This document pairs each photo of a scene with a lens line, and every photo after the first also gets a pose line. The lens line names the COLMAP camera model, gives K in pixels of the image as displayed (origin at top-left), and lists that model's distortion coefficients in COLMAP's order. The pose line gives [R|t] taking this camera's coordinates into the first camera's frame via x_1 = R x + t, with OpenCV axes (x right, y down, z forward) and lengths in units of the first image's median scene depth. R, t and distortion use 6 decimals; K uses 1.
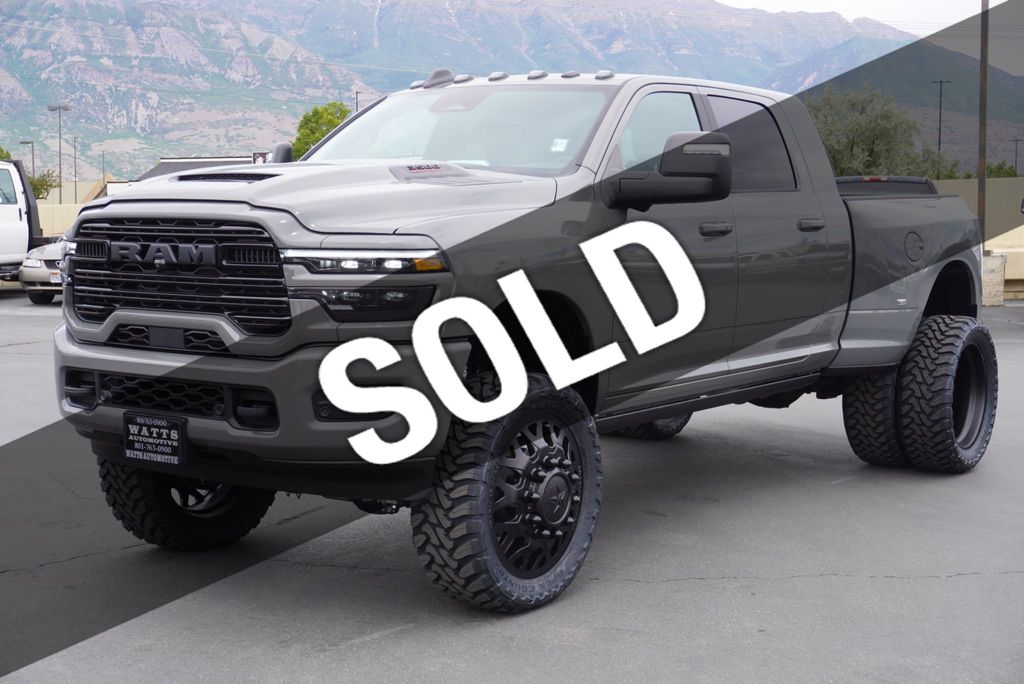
lens RADIAL K [[1498.3, 0, 513.0], [0, 1498.3, 325.8], [0, 0, 1]] dist [0.053418, -0.000230]
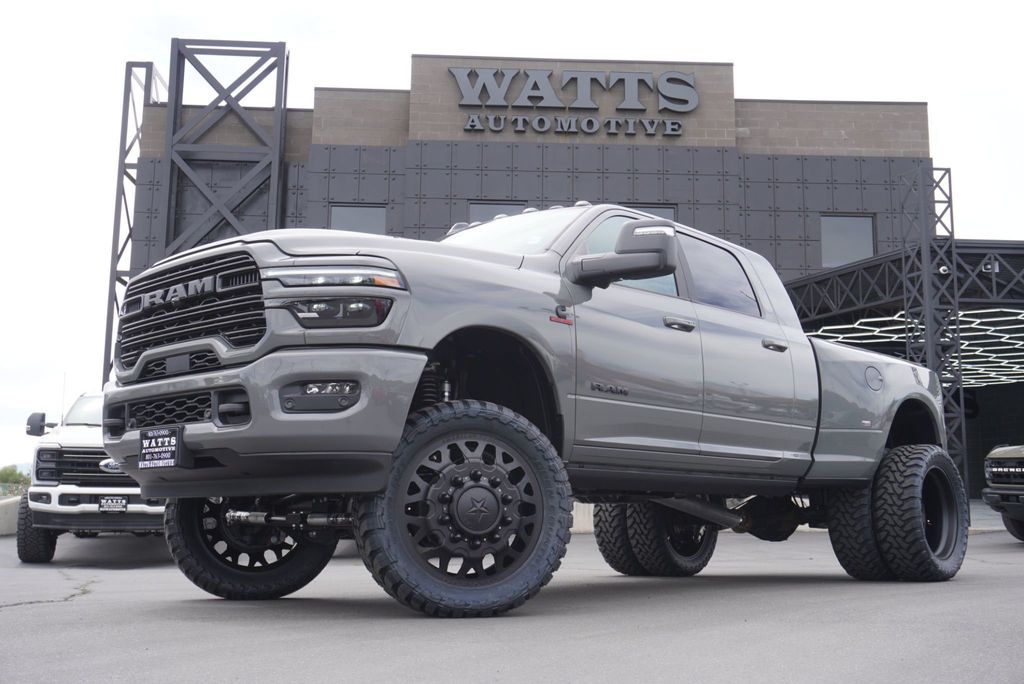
lens RADIAL K [[1093.2, 0, 512.0], [0, 1093.2, 342.0], [0, 0, 1]] dist [0.017273, 0.005707]
pose [[0.992803, -0.027134, -0.116645, 0.129418], [-0.002487, 0.969114, -0.246600, 0.200442], [0.119734, 0.245115, 0.962072, 0.198715]]
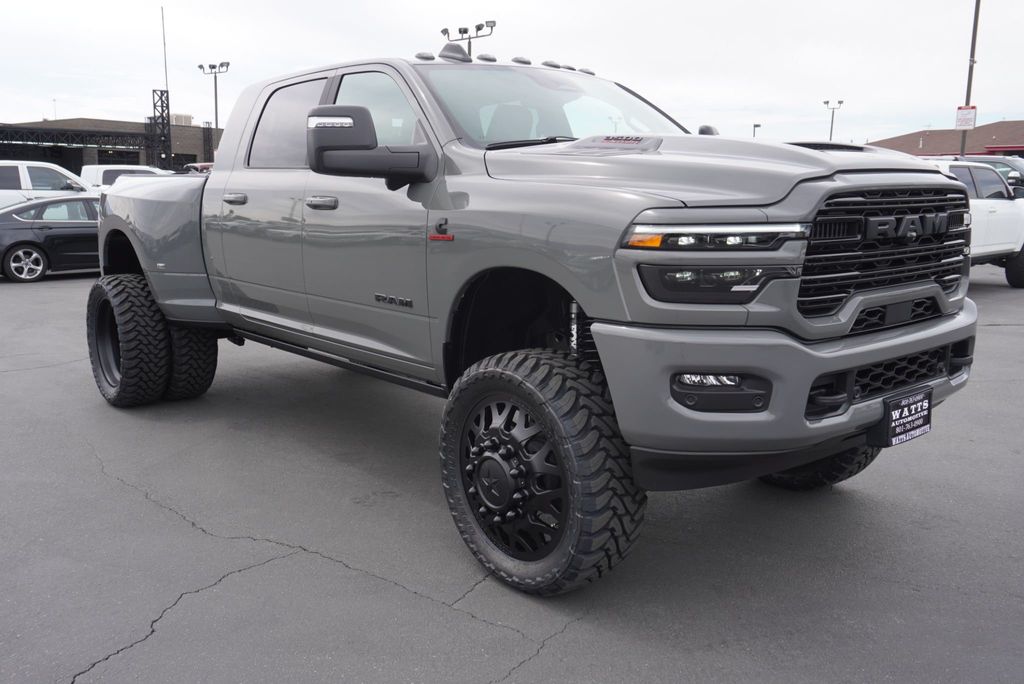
lens RADIAL K [[939.1, 0, 512.0], [0, 939.1, 342.0], [0, 0, 1]] dist [-0.008656, -0.005018]
pose [[0.242351, -0.173102, 0.954621, -0.863921], [0.091050, 0.983670, 0.155254, -0.089465], [-0.965907, 0.049292, 0.254154, 1.078141]]
